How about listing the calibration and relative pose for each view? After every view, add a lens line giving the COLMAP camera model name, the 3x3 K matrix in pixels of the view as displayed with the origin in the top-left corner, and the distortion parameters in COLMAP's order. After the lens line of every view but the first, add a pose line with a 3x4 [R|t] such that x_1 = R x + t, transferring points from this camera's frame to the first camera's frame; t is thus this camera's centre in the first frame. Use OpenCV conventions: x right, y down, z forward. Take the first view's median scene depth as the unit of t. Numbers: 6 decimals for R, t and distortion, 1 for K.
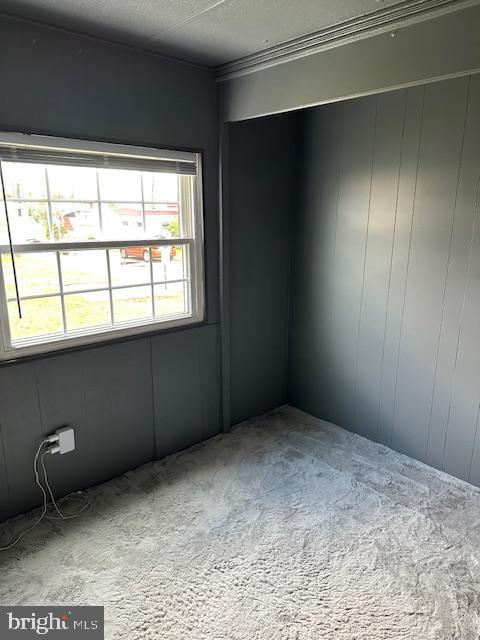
lens RADIAL K [[453.3, 0, 241.8], [0, 453.3, 323.1], [0, 0, 1]] dist [0.050518, -0.003622]
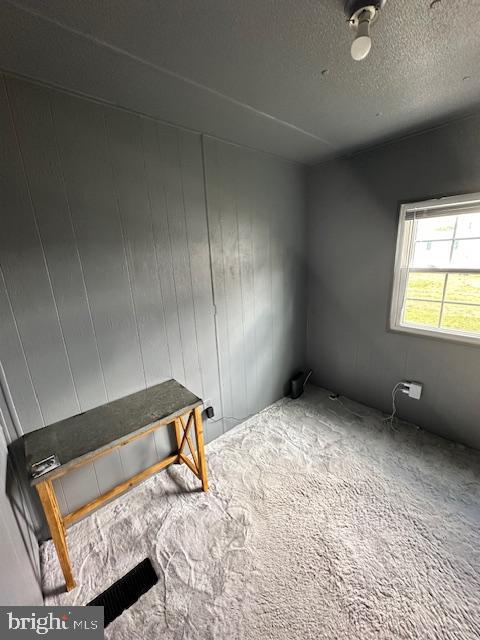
lens RADIAL K [[254.1, 0, 240.0], [0, 254.1, 320.0], [0, 0, 1]] dist [0.000270, -0.000069]
pose [[-0.015314, 0.249845, -0.968165, 0.454445], [-0.201147, 0.947713, 0.247748, -0.081983], [0.979441, 0.198537, 0.035743, 0.338510]]
